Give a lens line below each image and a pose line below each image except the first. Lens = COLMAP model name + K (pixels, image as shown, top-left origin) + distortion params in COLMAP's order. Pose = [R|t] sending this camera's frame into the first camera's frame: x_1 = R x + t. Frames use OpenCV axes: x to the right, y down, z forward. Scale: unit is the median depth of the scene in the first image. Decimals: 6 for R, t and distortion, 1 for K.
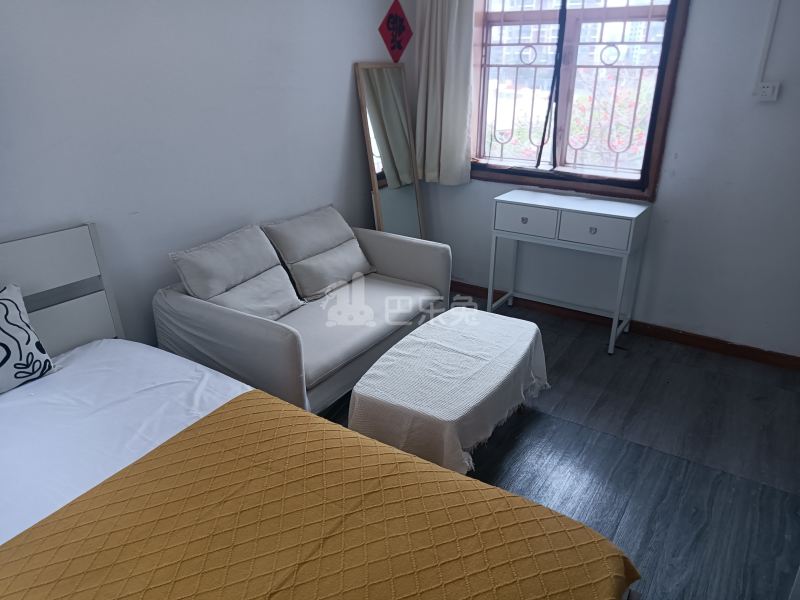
lens RADIAL K [[592.9, 0, 398.7], [0, 592.9, 302.8], [0, 0, 1]] dist [0.033587, -0.005964]
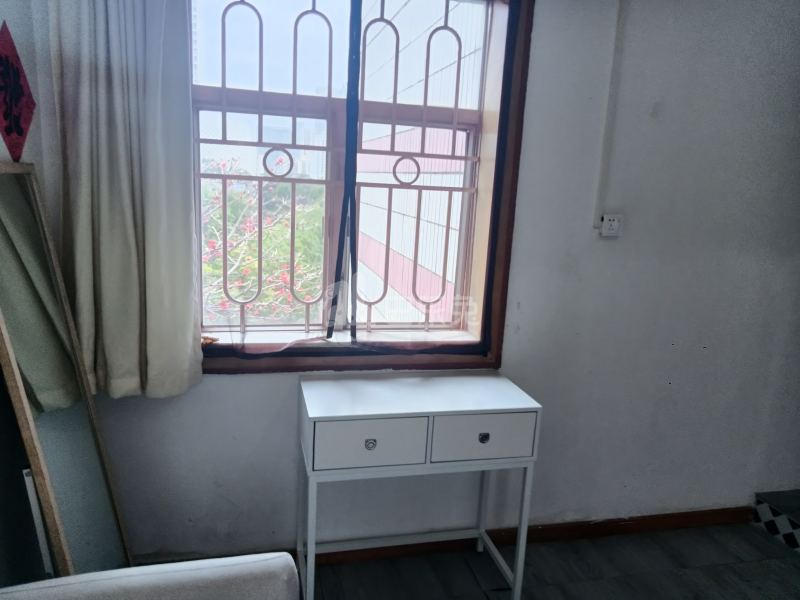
lens RADIAL K [[592.9, 0, 398.7], [0, 592.9, 302.8], [0, 0, 1]] dist [0.033587, -0.005964]
pose [[0.683875, -0.123037, 0.719150, -0.150726], [0.230476, 0.971637, -0.052937, -0.221279], [-0.692240, 0.201949, 0.692835, 0.537519]]
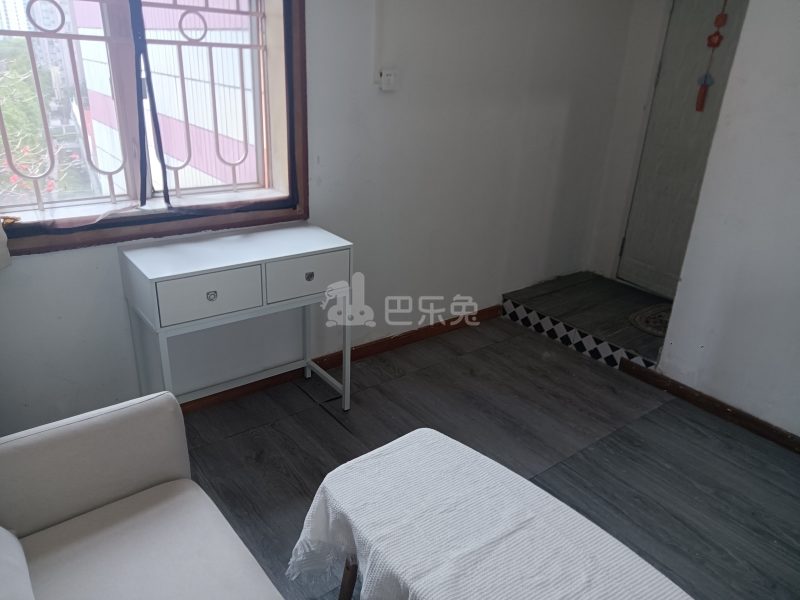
lens RADIAL K [[592.9, 0, 398.7], [0, 592.9, 302.8], [0, 0, 1]] dist [0.033587, -0.005964]
pose [[0.338060, -0.363586, 0.868056, -0.250817], [0.315093, 0.912855, 0.259639, -0.220391], [-0.886810, 0.185744, 0.423163, 0.539243]]
